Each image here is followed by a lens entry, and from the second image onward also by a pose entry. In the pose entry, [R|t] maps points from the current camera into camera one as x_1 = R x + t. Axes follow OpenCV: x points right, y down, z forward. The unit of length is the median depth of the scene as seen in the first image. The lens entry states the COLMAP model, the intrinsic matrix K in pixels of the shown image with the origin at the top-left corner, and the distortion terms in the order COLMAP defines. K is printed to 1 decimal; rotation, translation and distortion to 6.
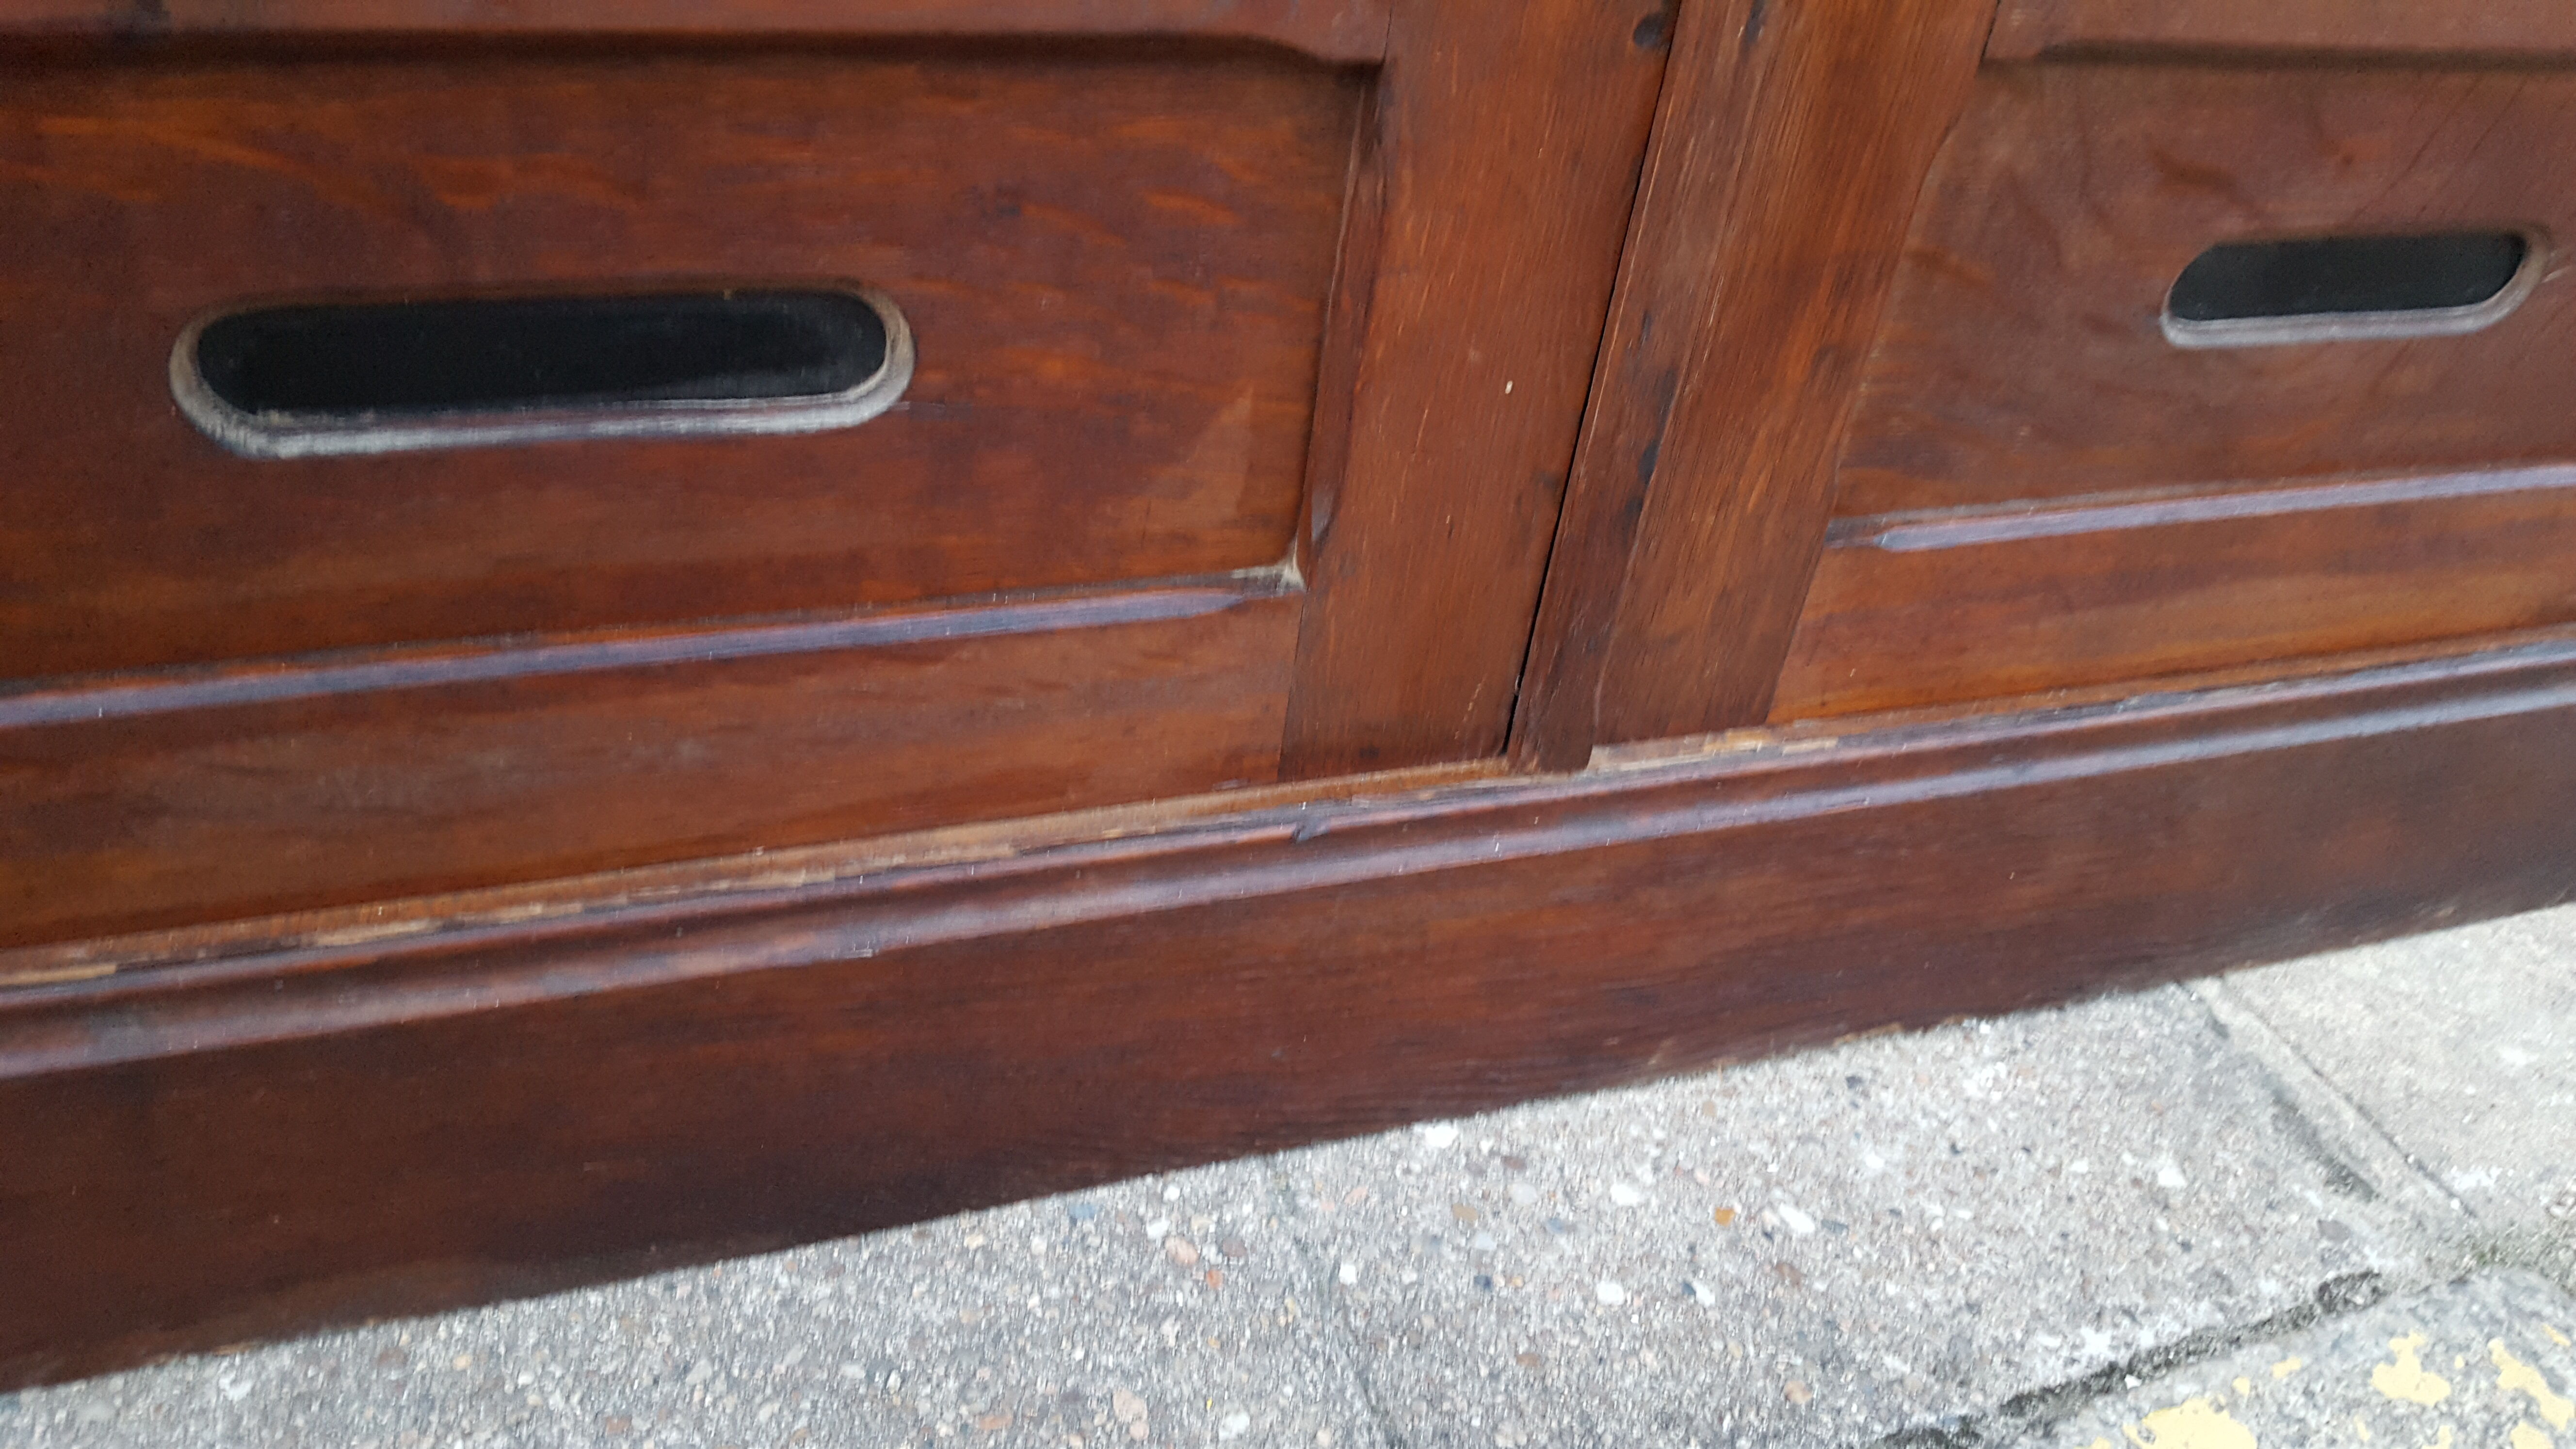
lens RADIAL K [[1965.1, 0, 1264.2], [0, 1965.1, 719.5], [0, 0, 1]] dist [0.051300, -0.101352]
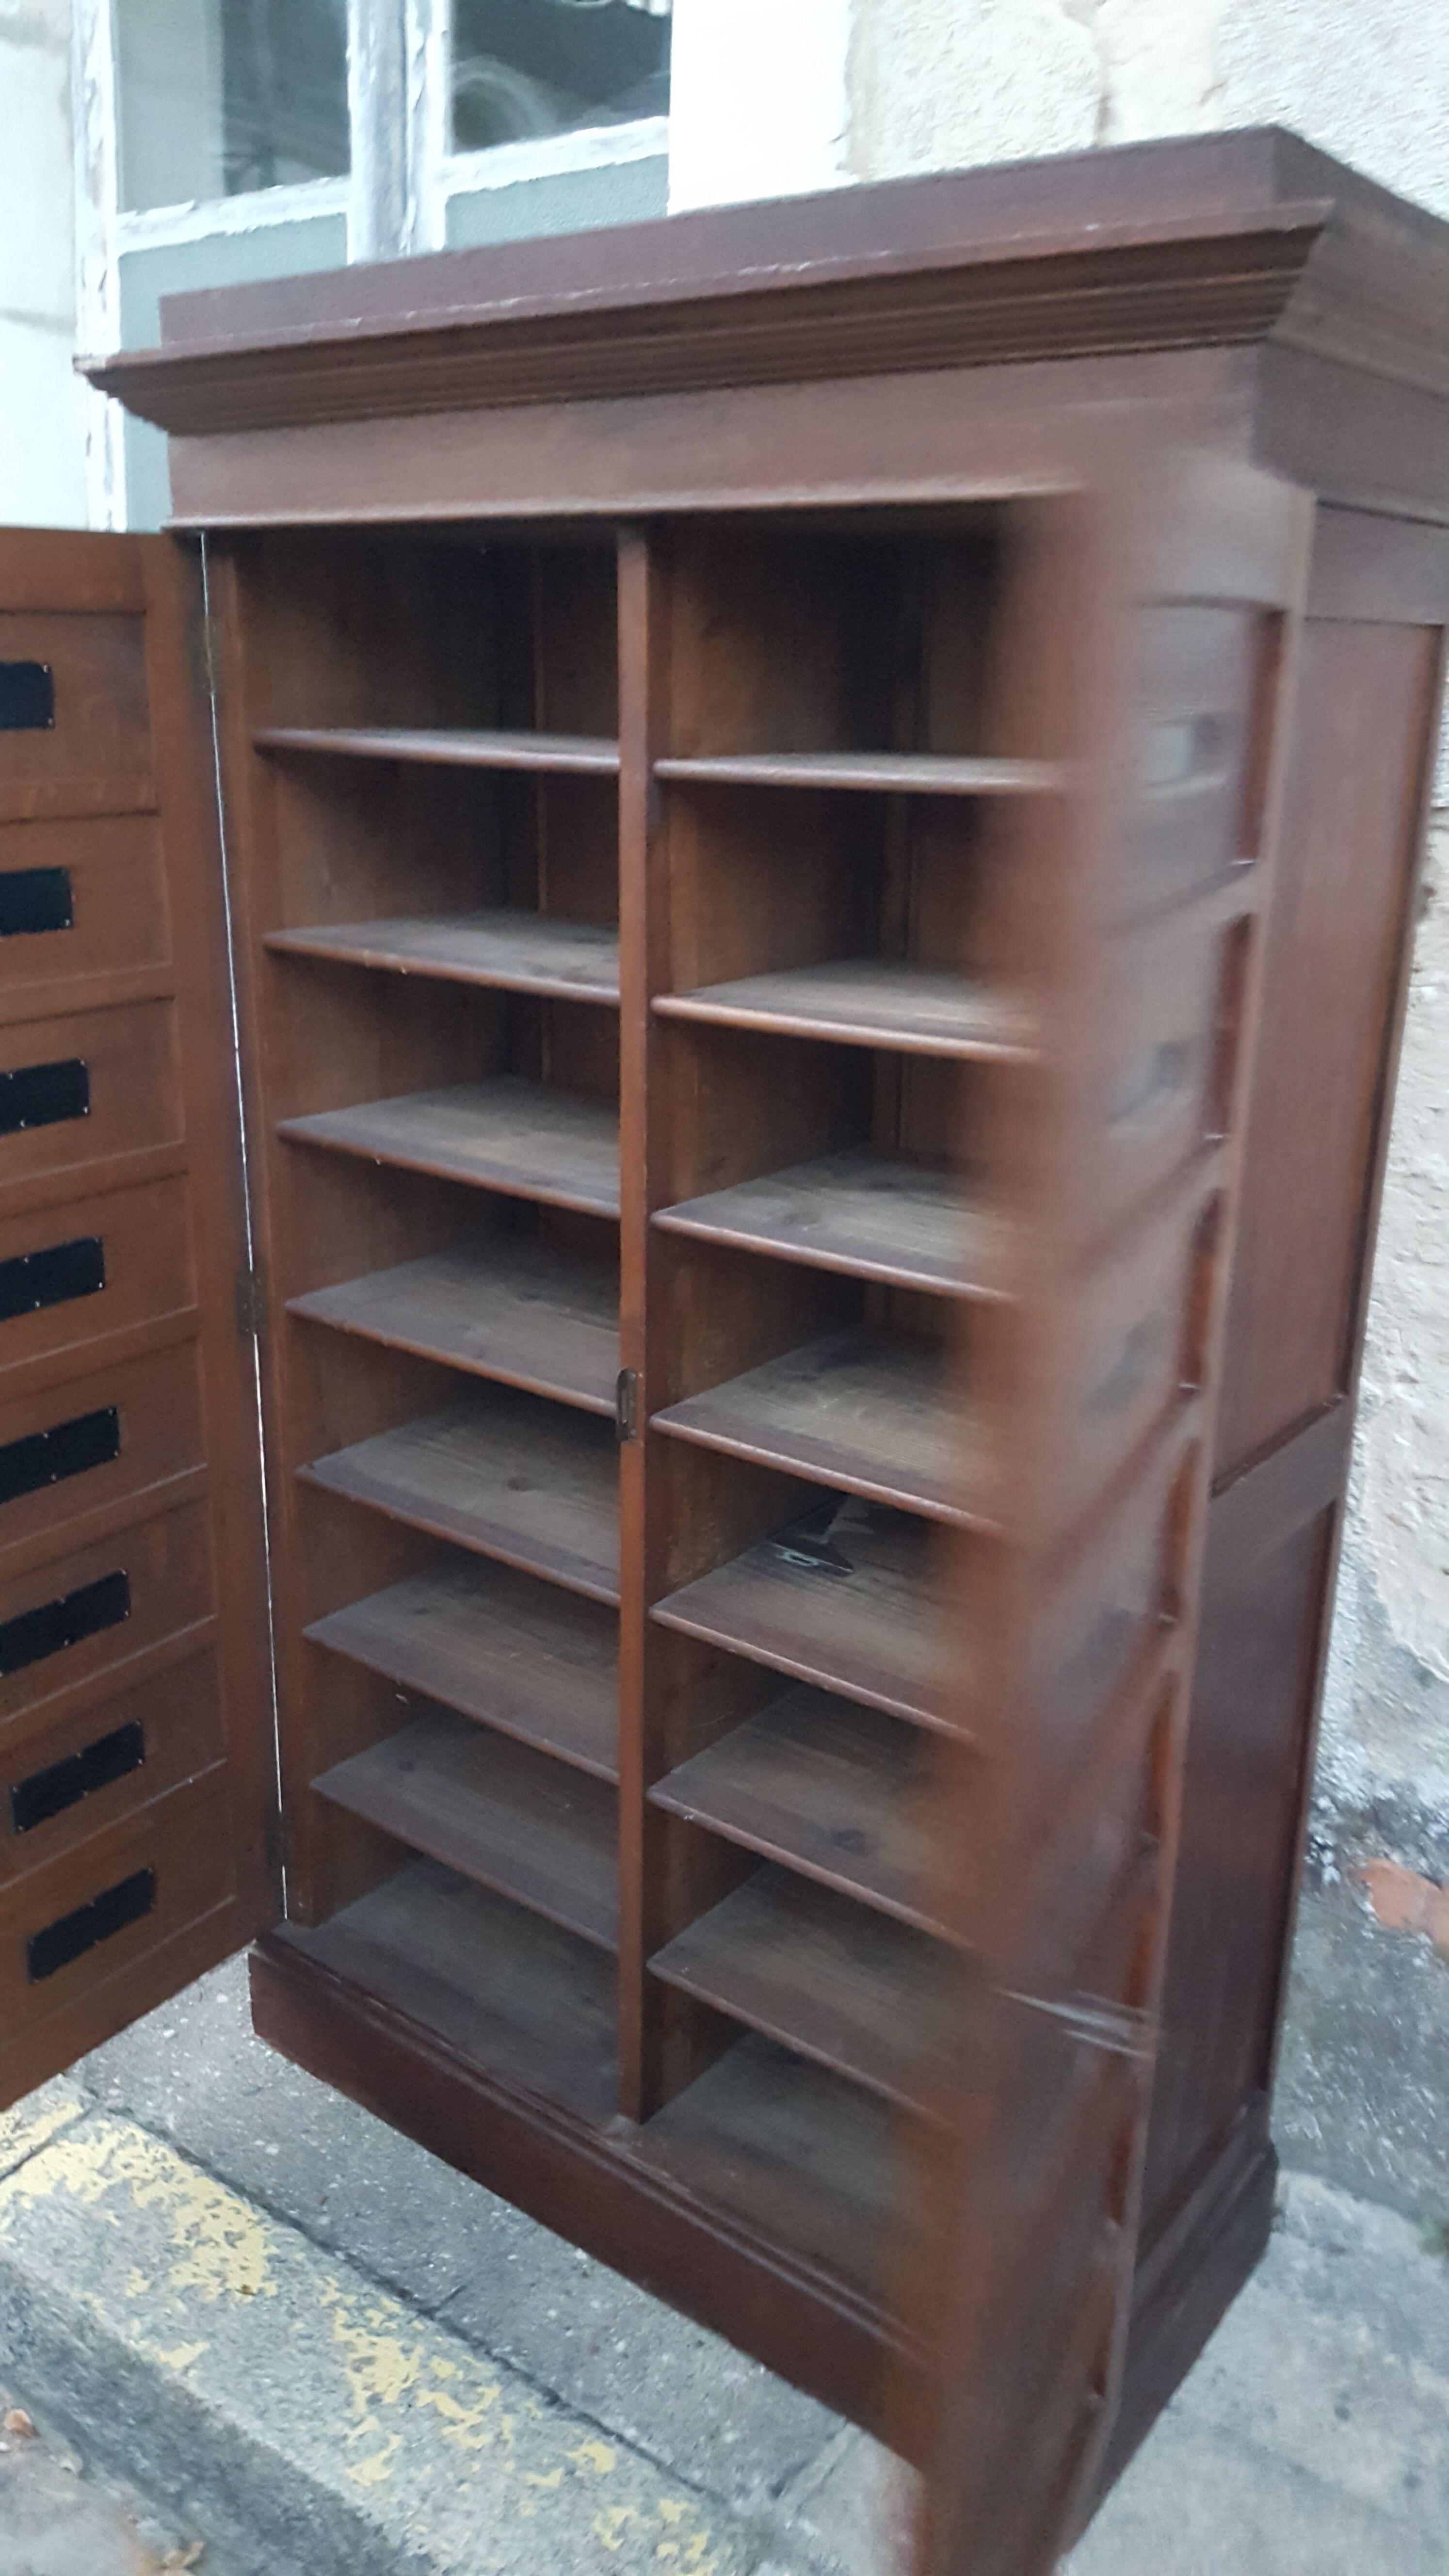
lens RADIAL K [[1965.1, 0, 716.5], [0, 1965.1, 1247.1], [0, 0, 1]] dist [0.051300, -0.101352]
pose [[0.540737, 0.138044, -0.829788, 2.684716], [-0.455756, 0.877192, -0.151066, -0.835111], [0.707029, 0.459868, 0.537244, -1.269873]]
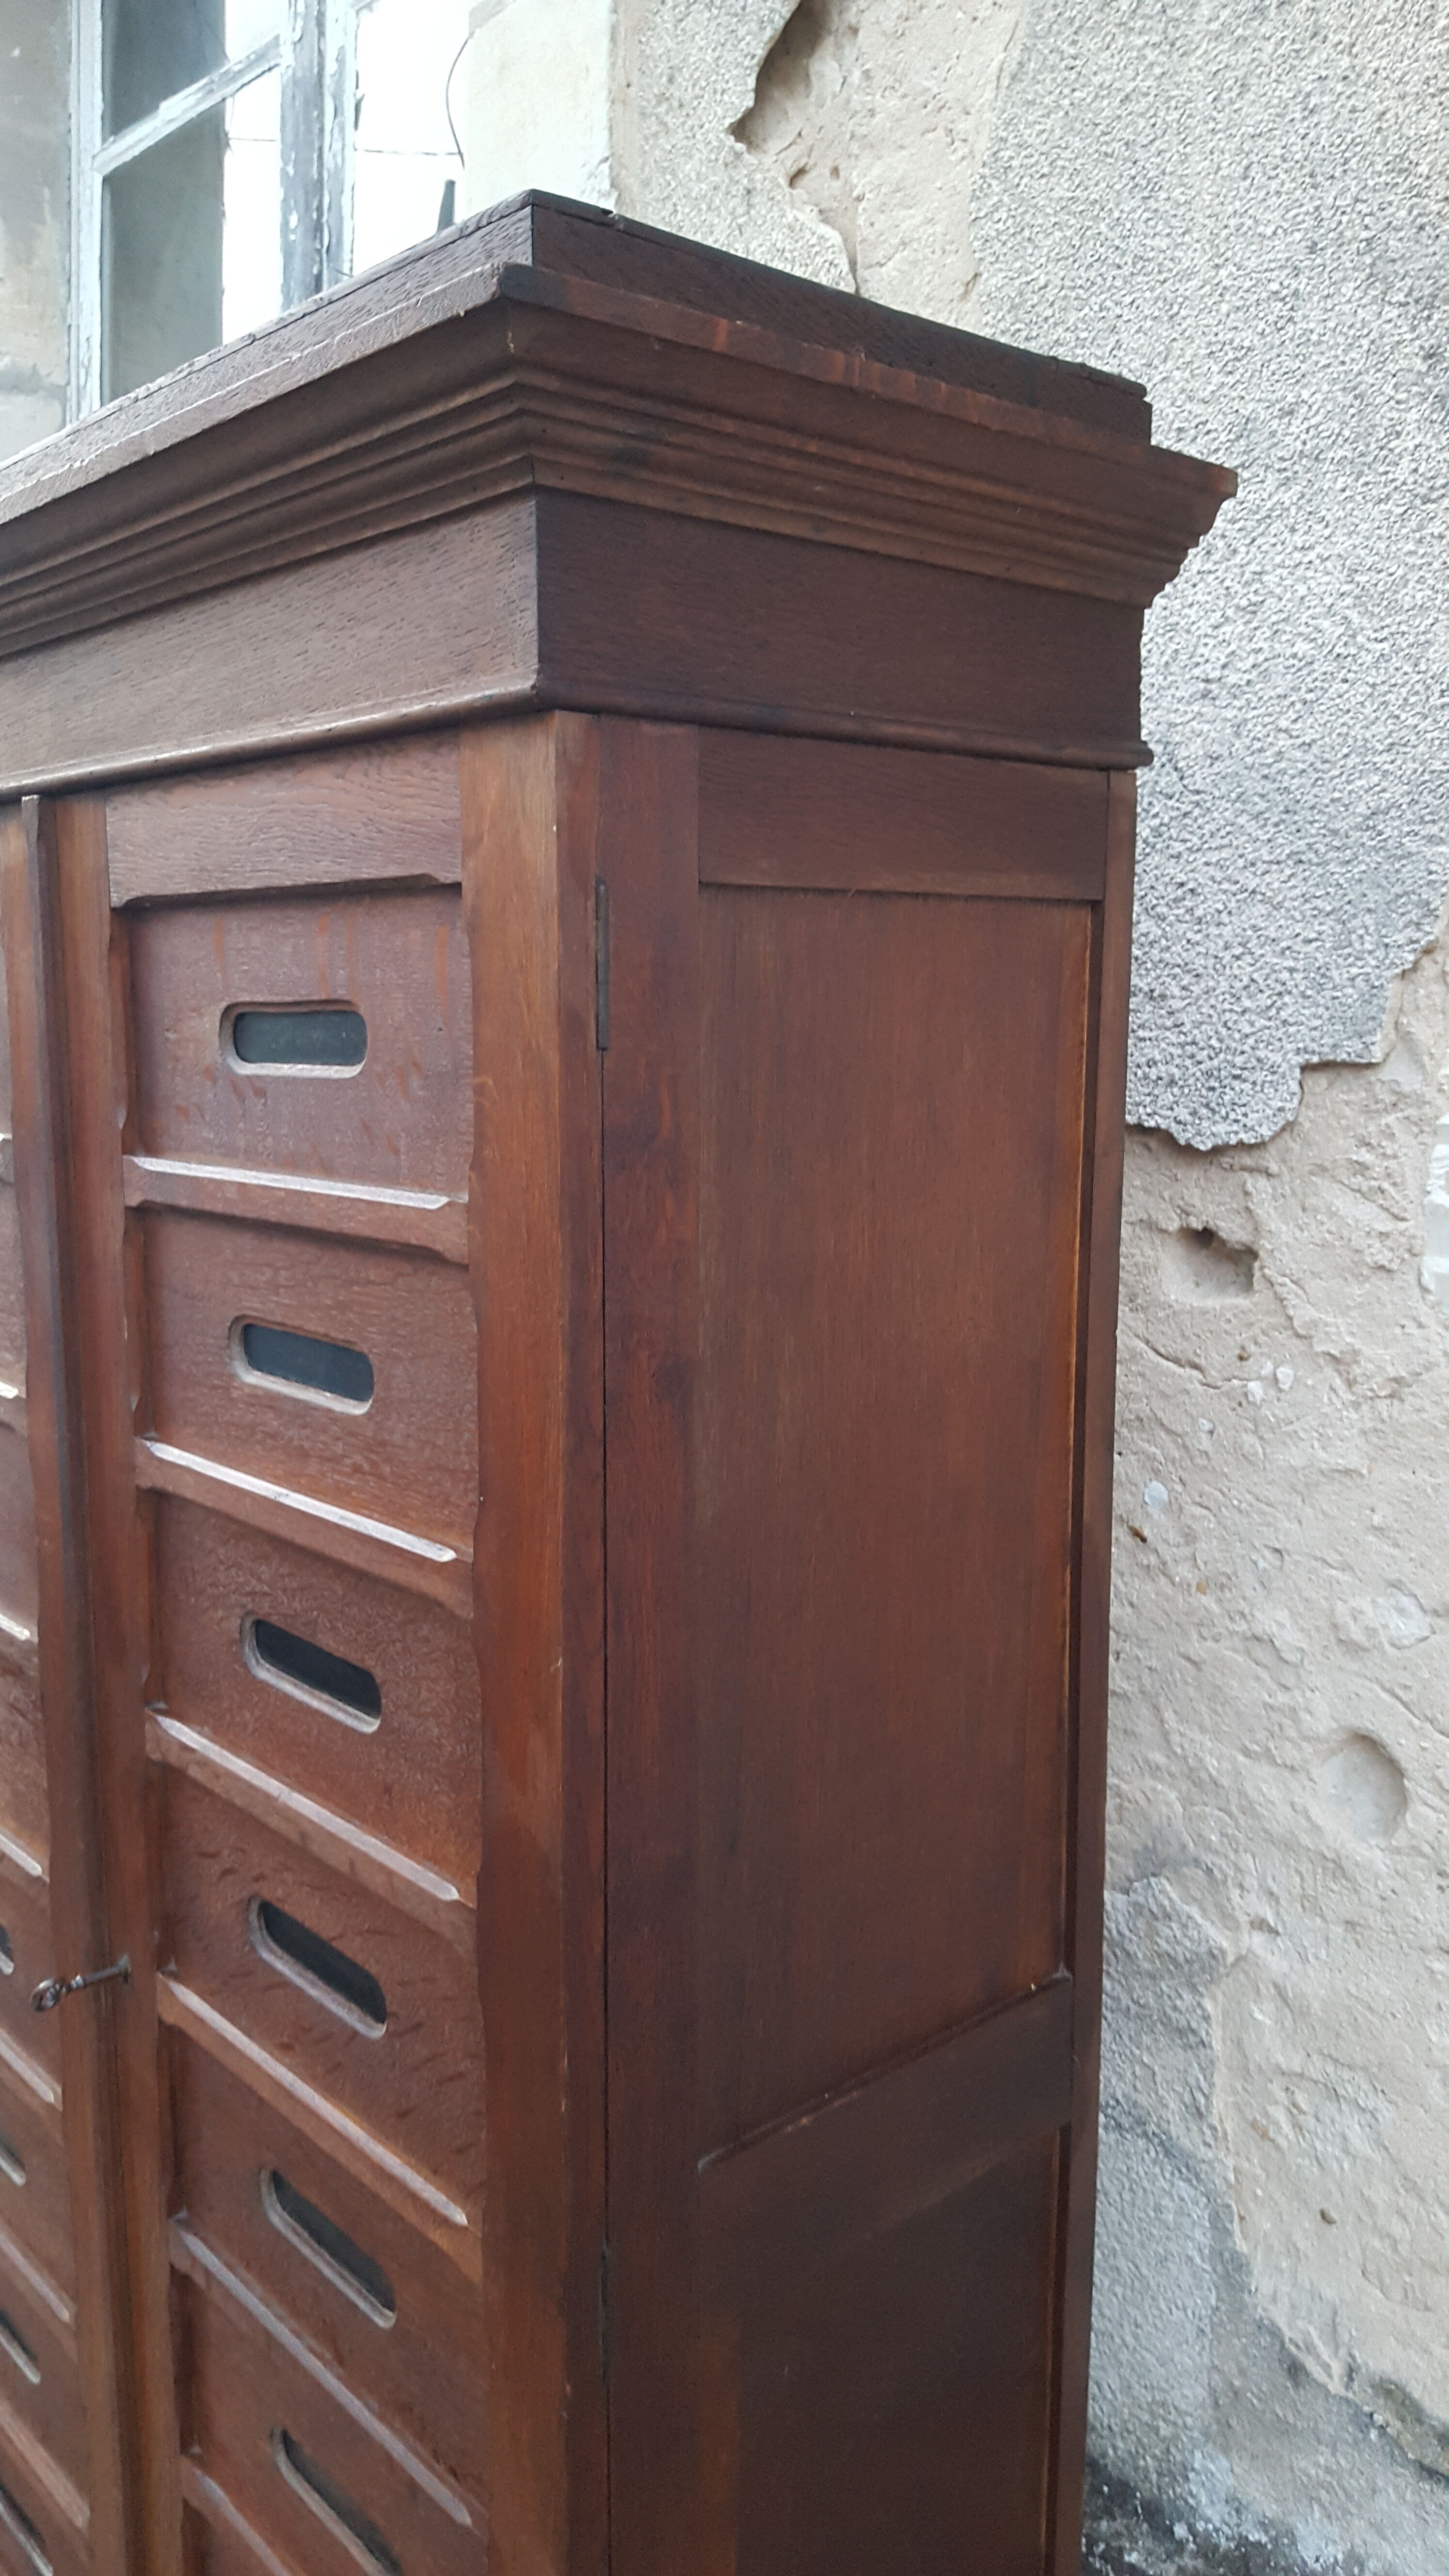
lens RADIAL K [[1965.1, 0, 677.4], [0, 1965.1, 1255.0], [0, 0, 1]] dist [0.051300, -0.101352]
pose [[0.357525, 0.012849, -0.933815, 2.538836], [-0.513695, 0.837757, -0.185149, -1.522306], [0.779931, 0.545892, 0.306120, -0.306264]]
